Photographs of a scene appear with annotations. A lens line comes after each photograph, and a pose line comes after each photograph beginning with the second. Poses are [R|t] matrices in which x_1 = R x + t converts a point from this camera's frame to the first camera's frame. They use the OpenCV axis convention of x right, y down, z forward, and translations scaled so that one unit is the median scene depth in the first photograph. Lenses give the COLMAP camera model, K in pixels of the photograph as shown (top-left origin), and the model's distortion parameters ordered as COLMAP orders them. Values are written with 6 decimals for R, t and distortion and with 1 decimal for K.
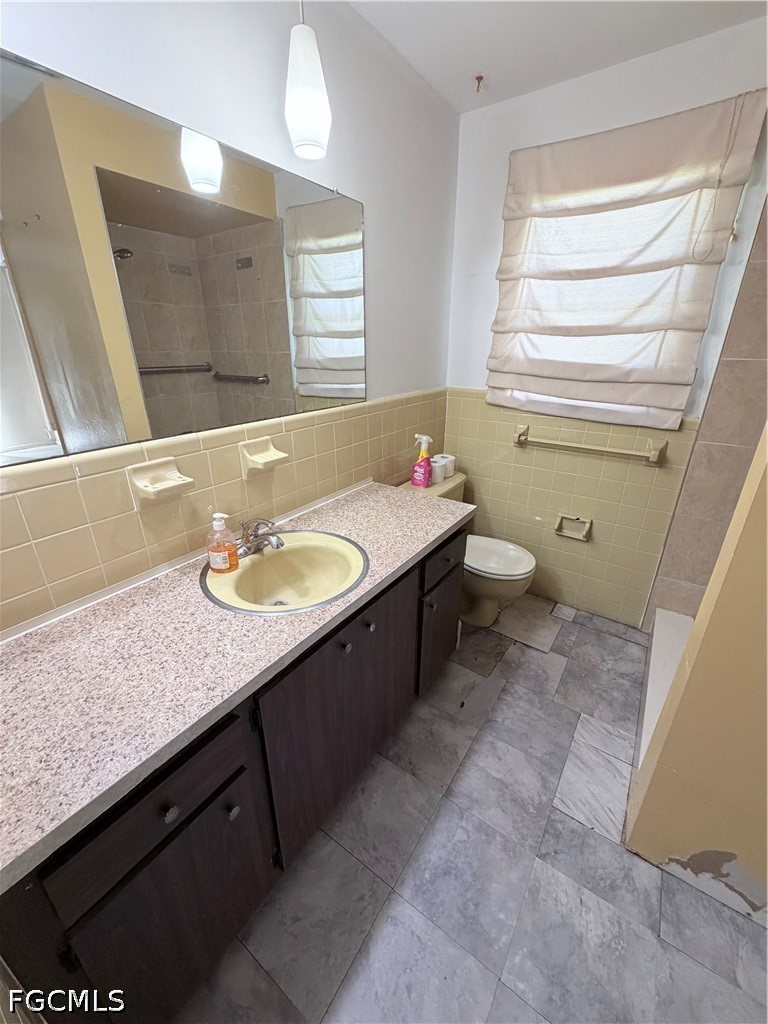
lens RADIAL K [[407.4, 0, 383.6], [0, 407.4, 510.9], [0, 0, 1]] dist [0.000759, -0.000346]
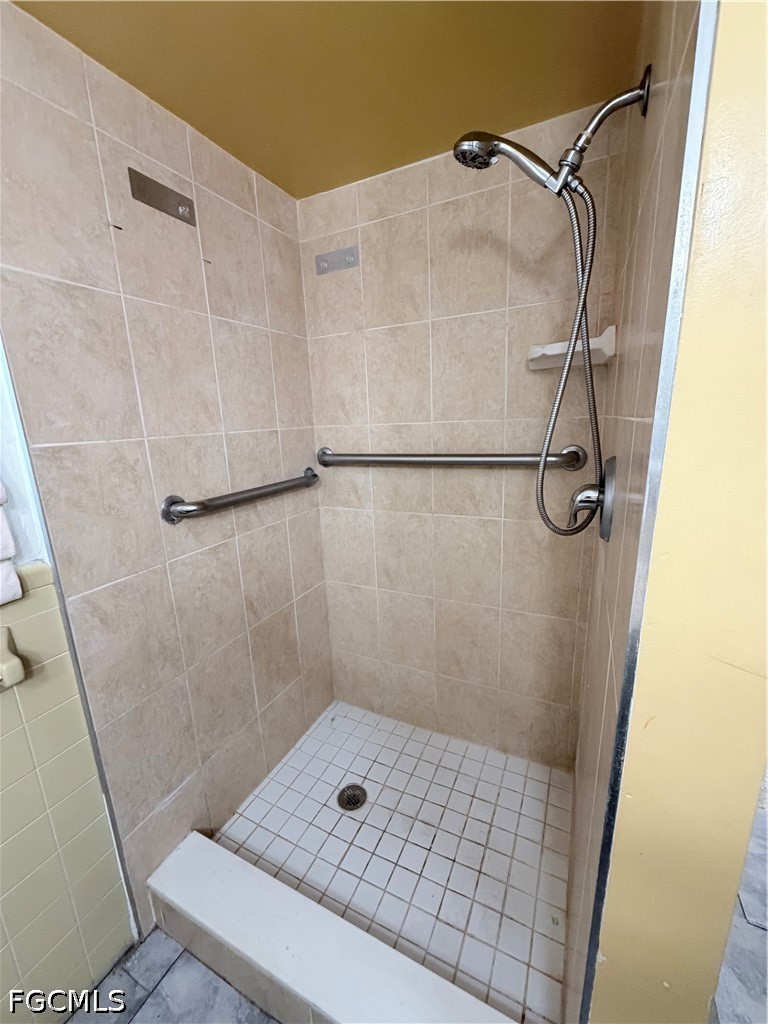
lens RADIAL K [[407.4, 0, 386.5], [0, 407.4, 515.2], [0, 0, 1]] dist [0.000759, -0.000346]
pose [[-0.155520, -0.215644, 0.964008, 0.236529], [0.405583, 0.875894, 0.261365, -0.232532], [-0.900731, 0.431633, -0.048757, 0.614174]]
